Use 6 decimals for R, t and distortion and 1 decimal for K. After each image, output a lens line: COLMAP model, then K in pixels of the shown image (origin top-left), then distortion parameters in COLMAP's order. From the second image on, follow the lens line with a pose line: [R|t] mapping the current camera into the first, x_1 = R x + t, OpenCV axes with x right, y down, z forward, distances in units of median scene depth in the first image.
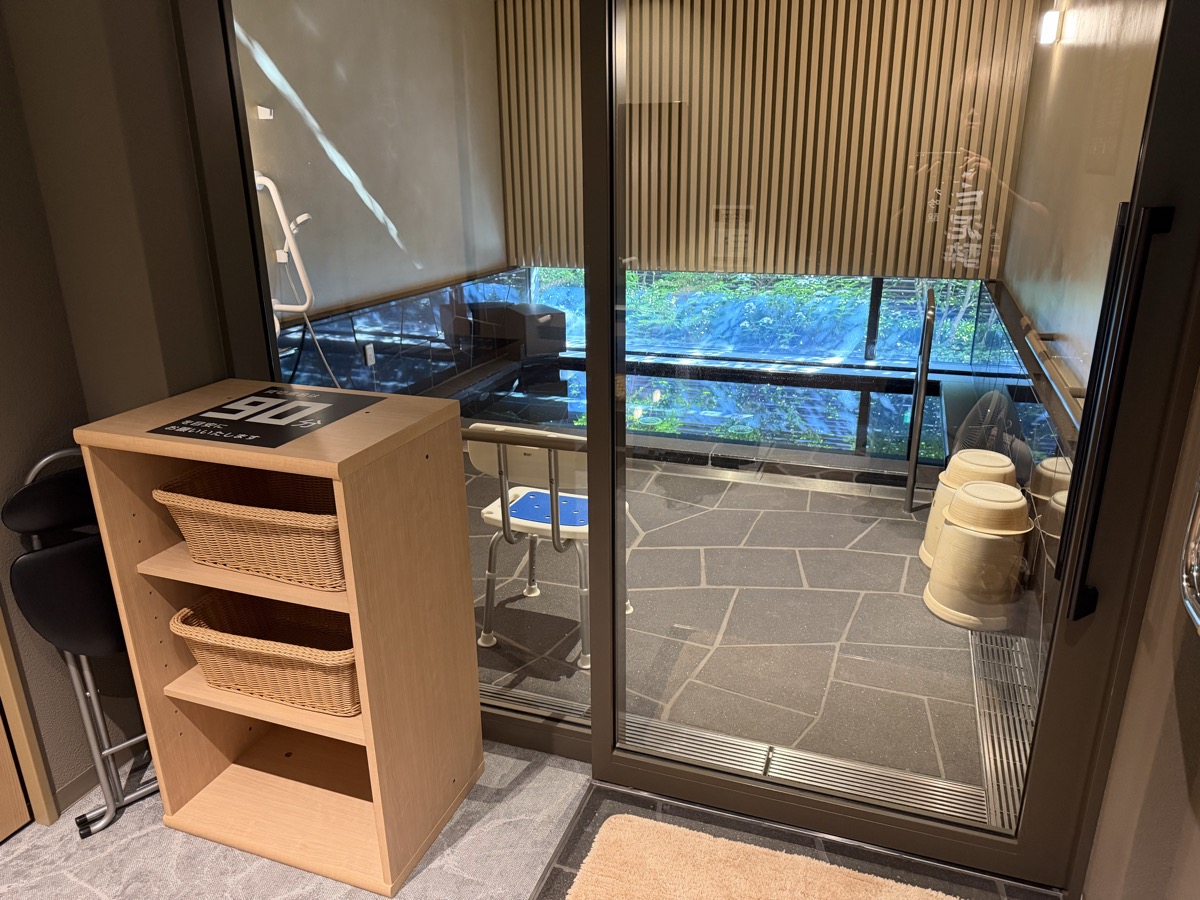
lens RADIAL K [[851.0, 0, 597.4], [0, 851.0, 452.0], [0, 0, 1]] dist [0.014821, 0.004556]
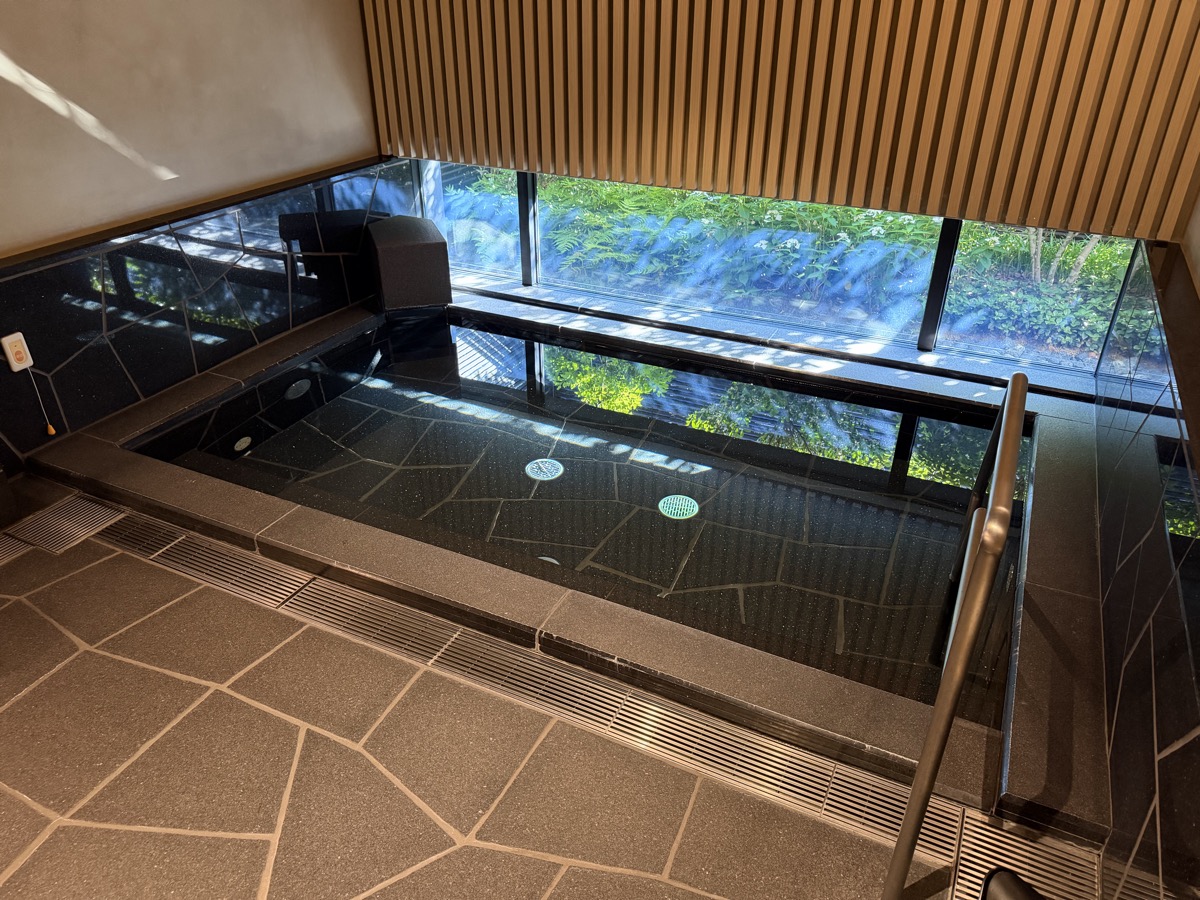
lens RADIAL K [[851.0, 0, 604.1], [0, 851.0, 449.7], [0, 0, 1]] dist [0.014821, 0.004556]
pose [[0.994778, 0.061924, -0.081136, 0.142183], [-0.045542, 0.980704, 0.190121, -0.142435], [0.091343, -0.185433, 0.978402, 0.361316]]
